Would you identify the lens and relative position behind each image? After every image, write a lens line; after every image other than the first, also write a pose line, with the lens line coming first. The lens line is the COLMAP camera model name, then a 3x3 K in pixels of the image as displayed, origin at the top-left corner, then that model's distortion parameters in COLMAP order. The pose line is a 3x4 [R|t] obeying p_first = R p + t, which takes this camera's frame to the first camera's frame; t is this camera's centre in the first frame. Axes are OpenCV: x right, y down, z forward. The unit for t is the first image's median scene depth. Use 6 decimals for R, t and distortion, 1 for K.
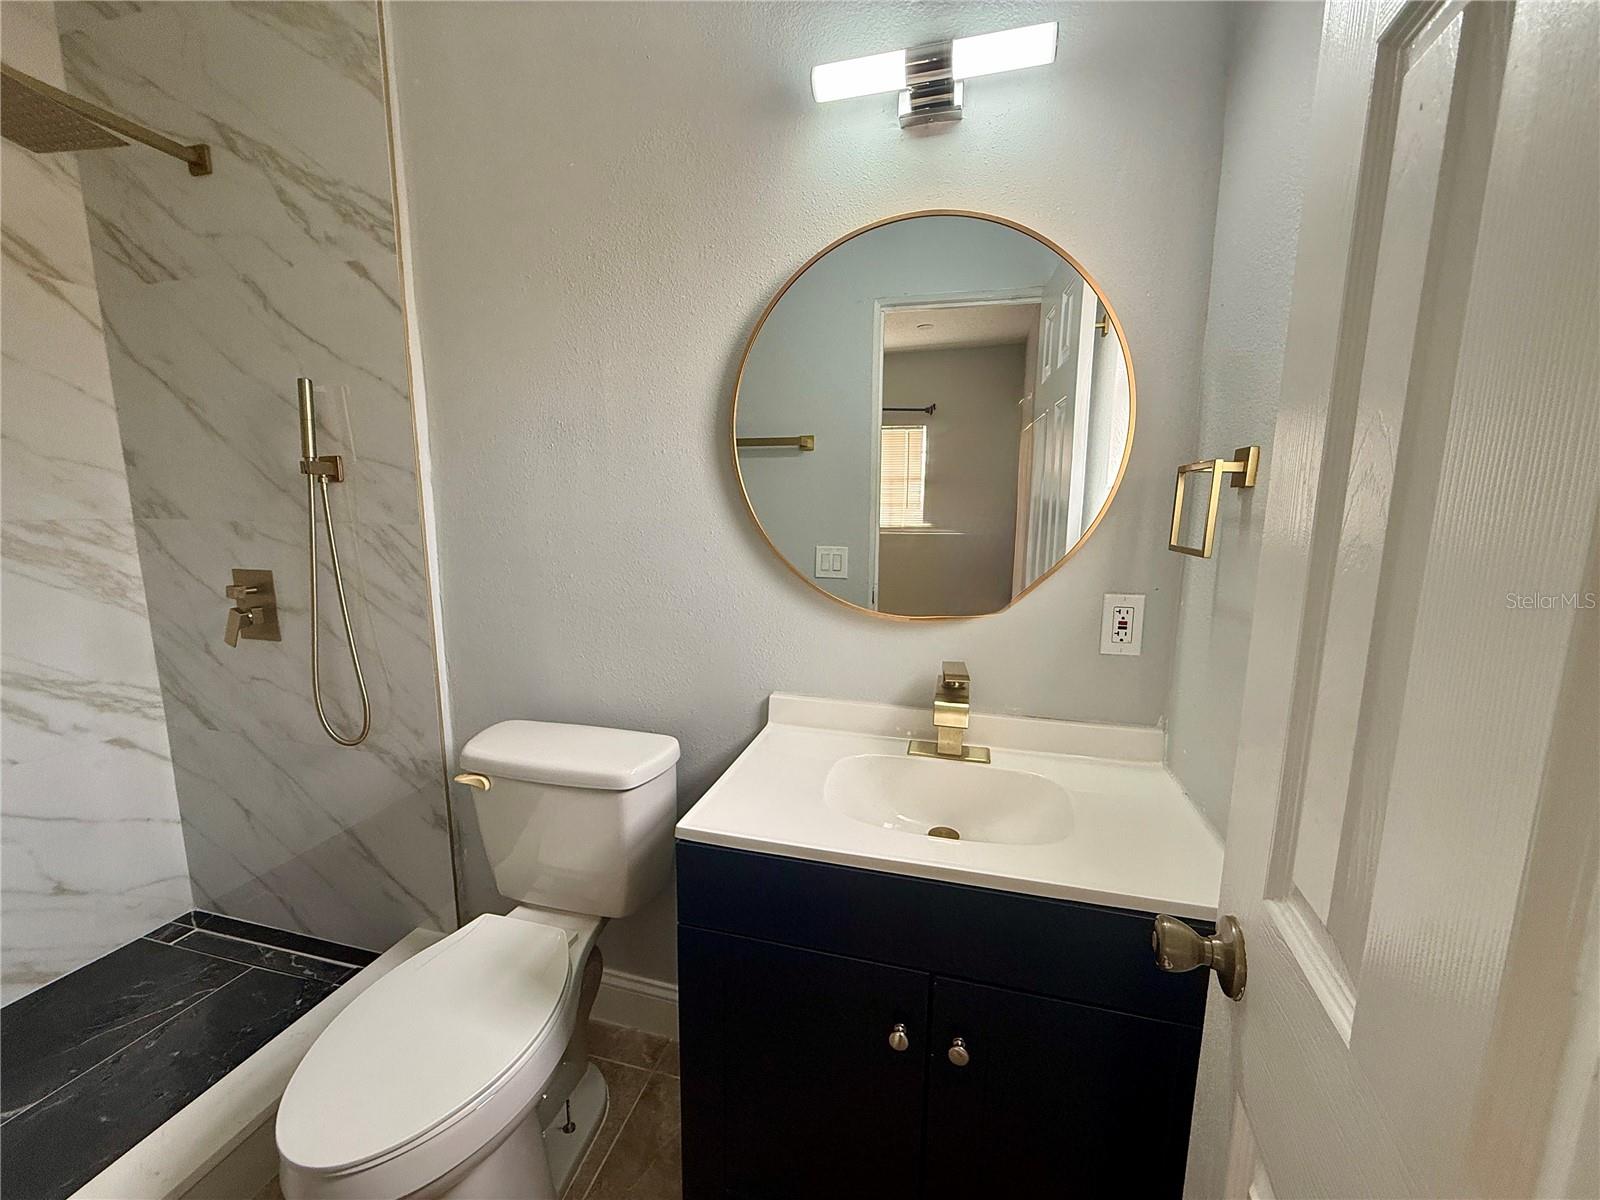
lens RADIAL K [[639.1, 0, 800.4], [0, 639.1, 602.8], [0, 0, 1]] dist [-0.000771, -0.000364]
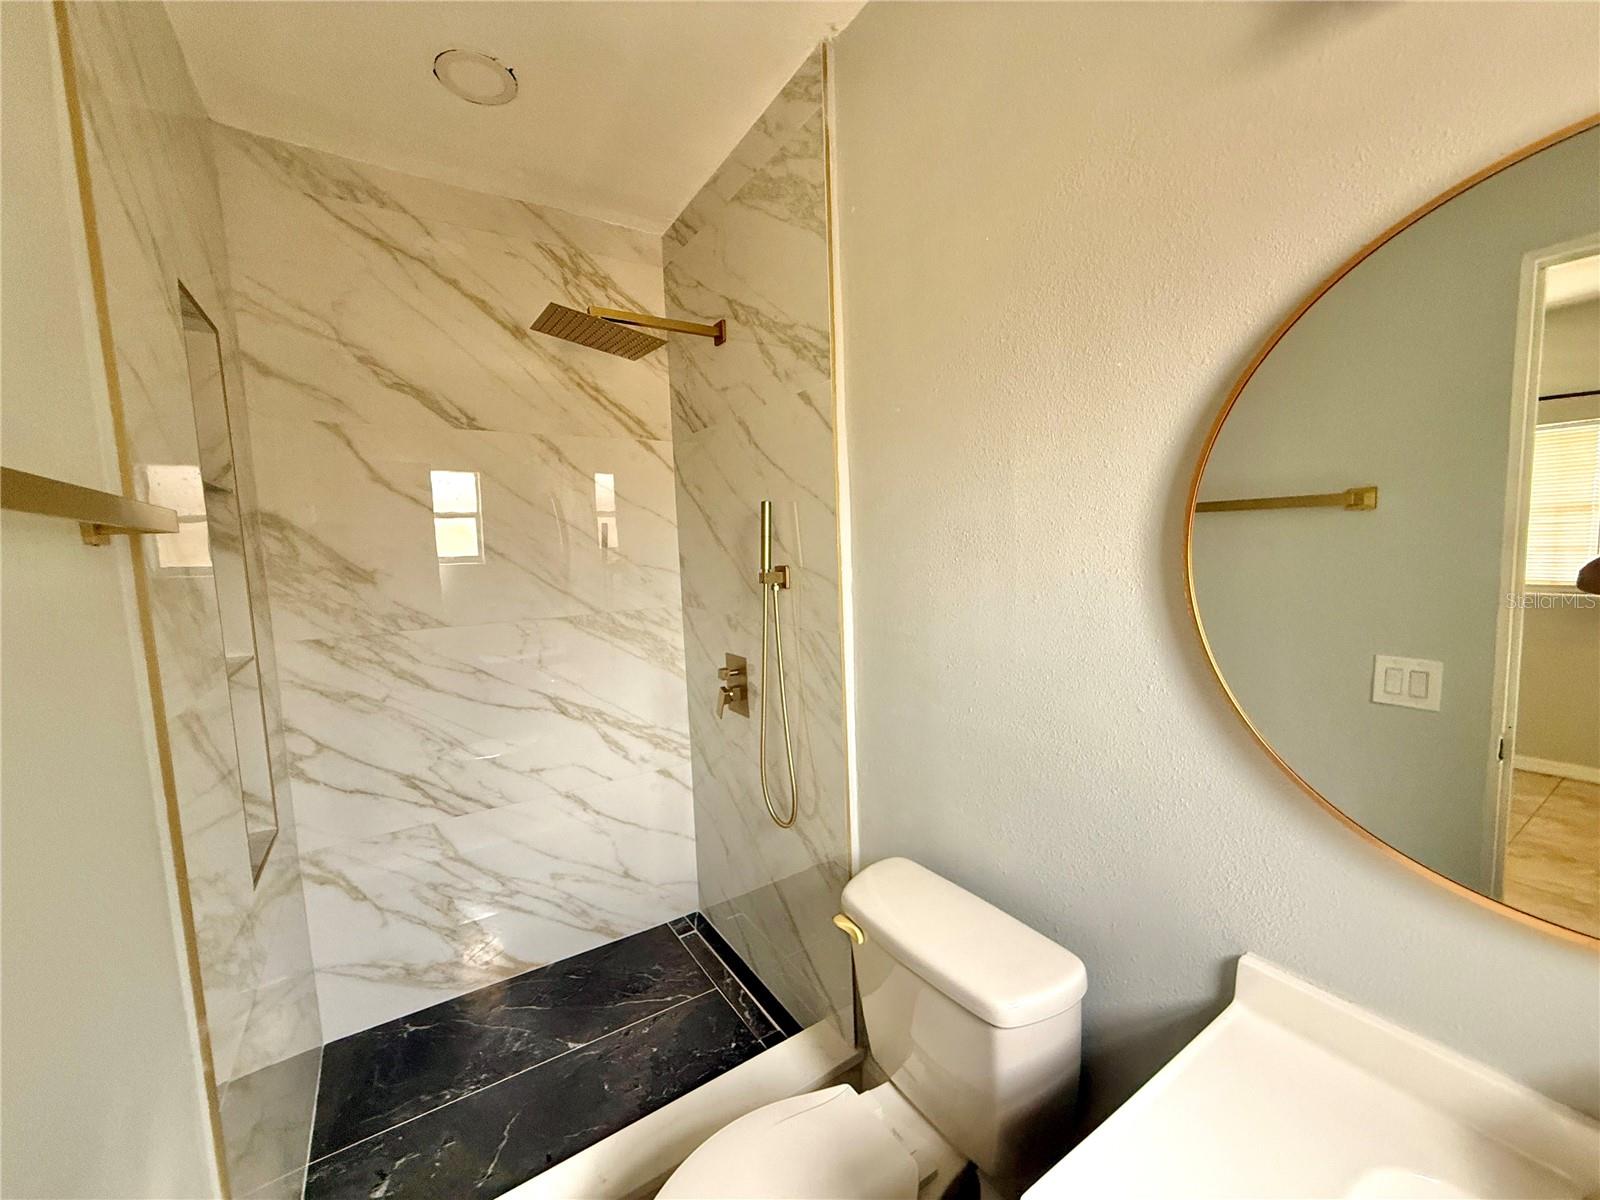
lens RADIAL K [[639.1, 0, 800.4], [0, 639.1, 602.8], [0, 0, 1]] dist [-0.000771, -0.000364]
pose [[0.744209, 0.030475, -0.667251, 0.033696], [-0.061469, 0.997844, -0.022984, -0.138094], [0.665113, 0.058120, 0.744478, 0.190520]]
